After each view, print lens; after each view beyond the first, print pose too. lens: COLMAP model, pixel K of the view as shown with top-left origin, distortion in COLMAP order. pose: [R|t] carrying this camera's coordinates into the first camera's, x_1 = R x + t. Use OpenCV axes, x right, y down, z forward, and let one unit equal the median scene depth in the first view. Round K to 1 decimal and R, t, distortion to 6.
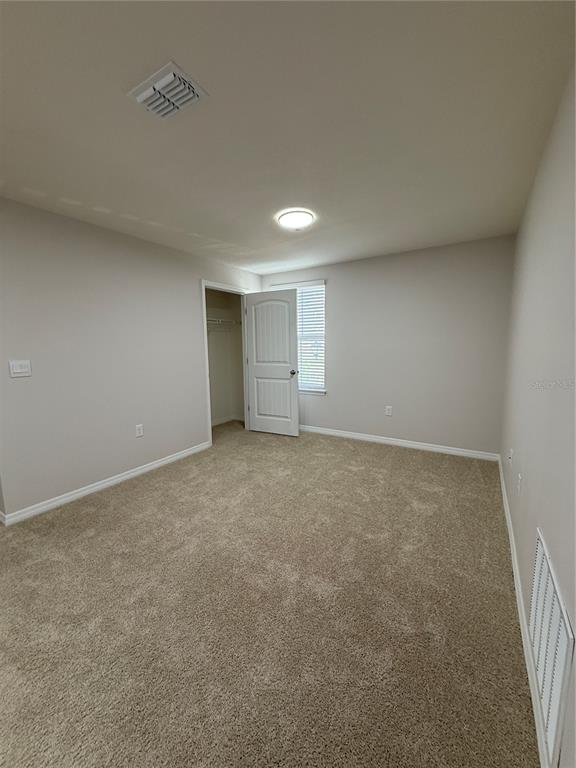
lens RADIAL K [[305.6, 0, 280.8], [0, 305.6, 381.0], [0, 0, 1]] dist [0.000903, 0.000360]
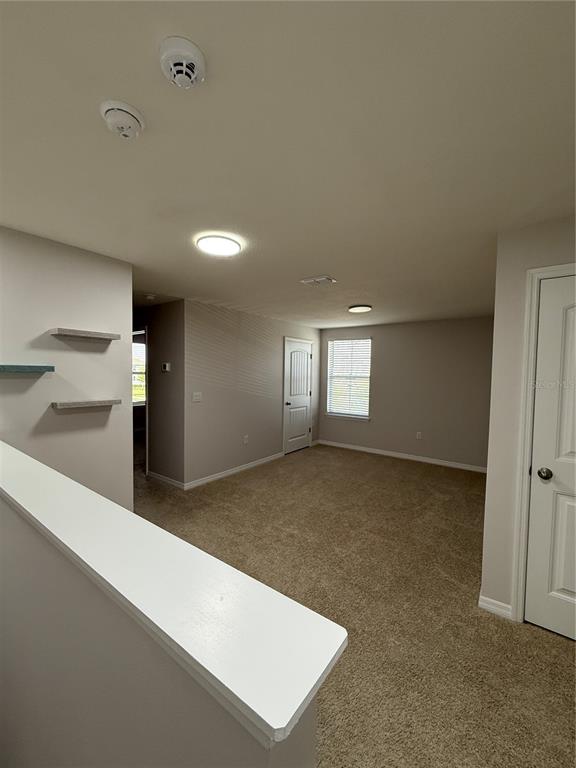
lens RADIAL K [[305.6, 0, 287.6], [0, 305.6, 383.2], [0, 0, 1]] dist [0.000903, 0.000360]
pose [[0.997156, 0.030451, -0.068935, -0.147528], [-0.036225, 0.995796, -0.084134, 0.005602], [0.066084, 0.086392, 0.994067, -0.423052]]
